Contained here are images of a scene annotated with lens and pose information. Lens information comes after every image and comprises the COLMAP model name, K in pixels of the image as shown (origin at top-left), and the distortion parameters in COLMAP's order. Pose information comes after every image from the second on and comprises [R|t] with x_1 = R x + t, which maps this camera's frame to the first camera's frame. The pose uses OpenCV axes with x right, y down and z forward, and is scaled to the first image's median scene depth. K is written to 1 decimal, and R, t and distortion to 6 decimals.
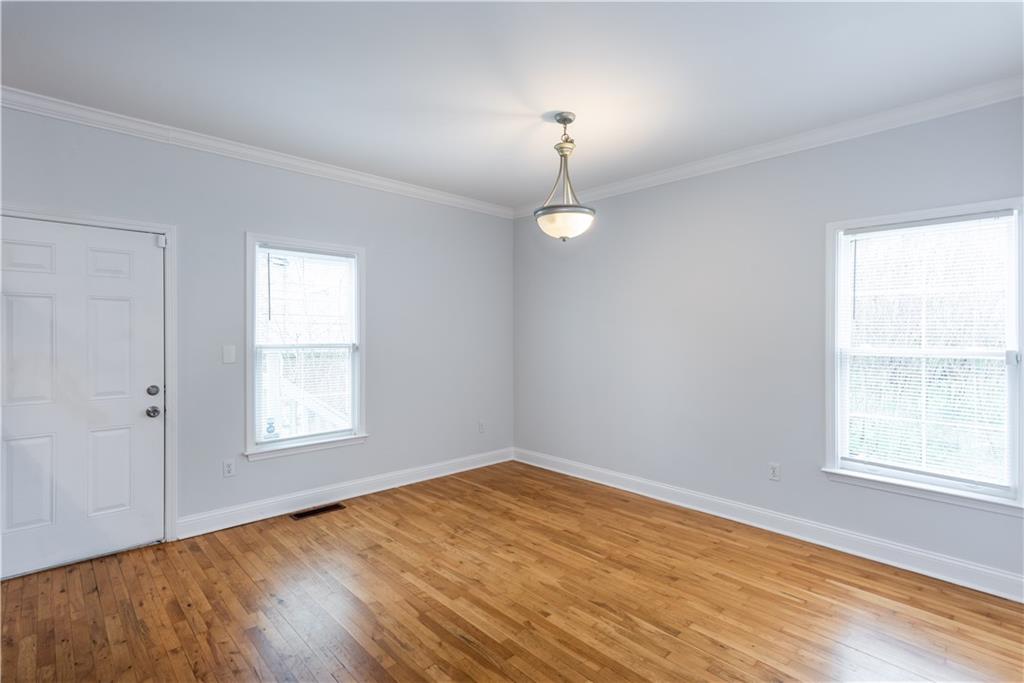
lens RADIAL K [[497.1, 0, 512.0], [0, 497.1, 341.5], [0, 0, 1]] dist [0.020658, 0.000331]
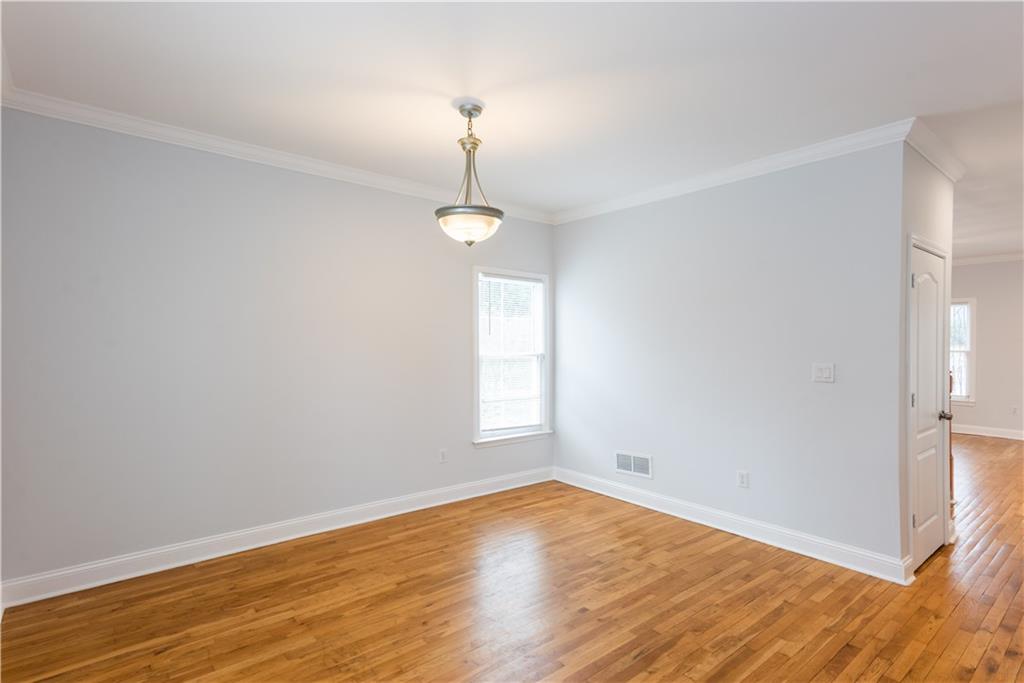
lens RADIAL K [[497.1, 0, 512.0], [0, 497.1, 341.5], [0, 0, 1]] dist [0.020658, 0.000331]
pose [[0.080676, 0.000592, 0.996740, -0.744050], [0.012751, 0.999917, -0.001626, -0.019679], [-0.996659, 0.012841, 0.080662, 0.782609]]
